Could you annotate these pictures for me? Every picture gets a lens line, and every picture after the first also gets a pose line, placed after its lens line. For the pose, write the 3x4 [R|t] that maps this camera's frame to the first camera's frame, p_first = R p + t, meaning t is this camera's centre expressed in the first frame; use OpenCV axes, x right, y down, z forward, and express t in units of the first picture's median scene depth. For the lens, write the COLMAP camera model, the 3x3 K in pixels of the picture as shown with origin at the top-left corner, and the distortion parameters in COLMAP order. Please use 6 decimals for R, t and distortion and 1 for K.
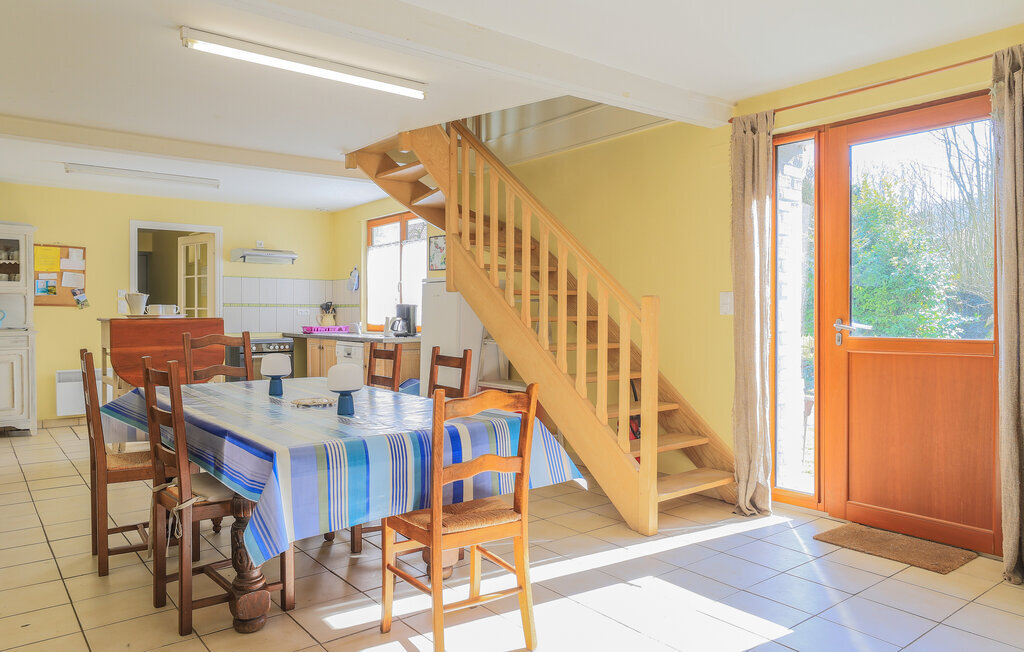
lens RADIAL K [[703.2, 0, 511.1], [0, 703.2, 323.4], [0, 0, 1]] dist [0.000888, 0.001132]
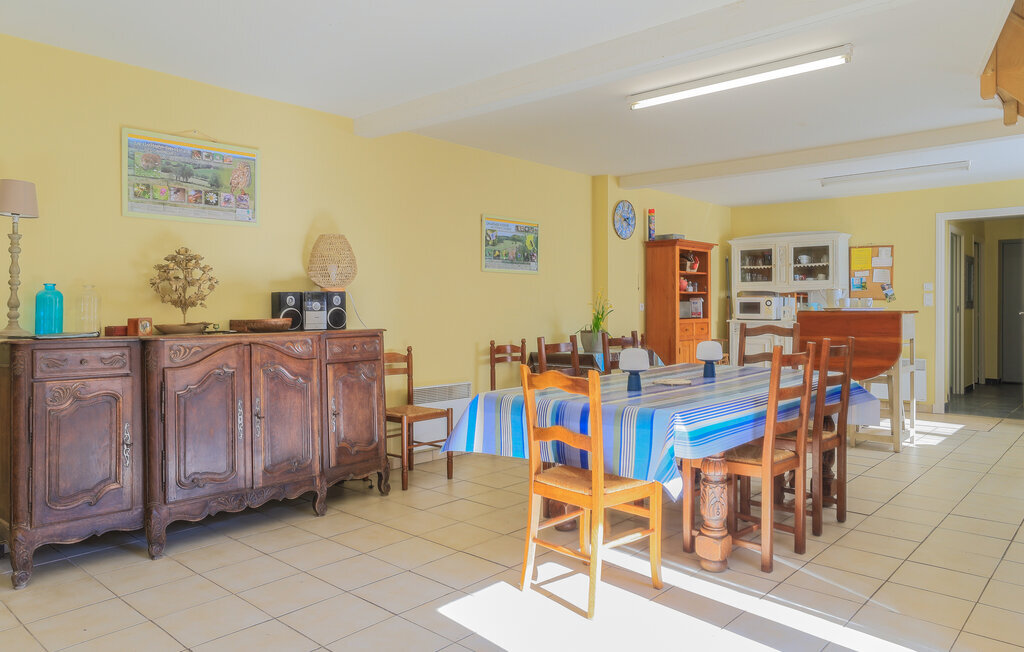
lens RADIAL K [[703.2, 0, 510.7], [0, 703.2, 320.4], [0, 0, 1]] dist [0.000888, 0.001132]
pose [[0.173646, 0.015873, -0.984680, 0.365323], [-0.007898, 0.999860, 0.014725, -0.003817], [0.984776, 0.005220, 0.173747, 0.238215]]
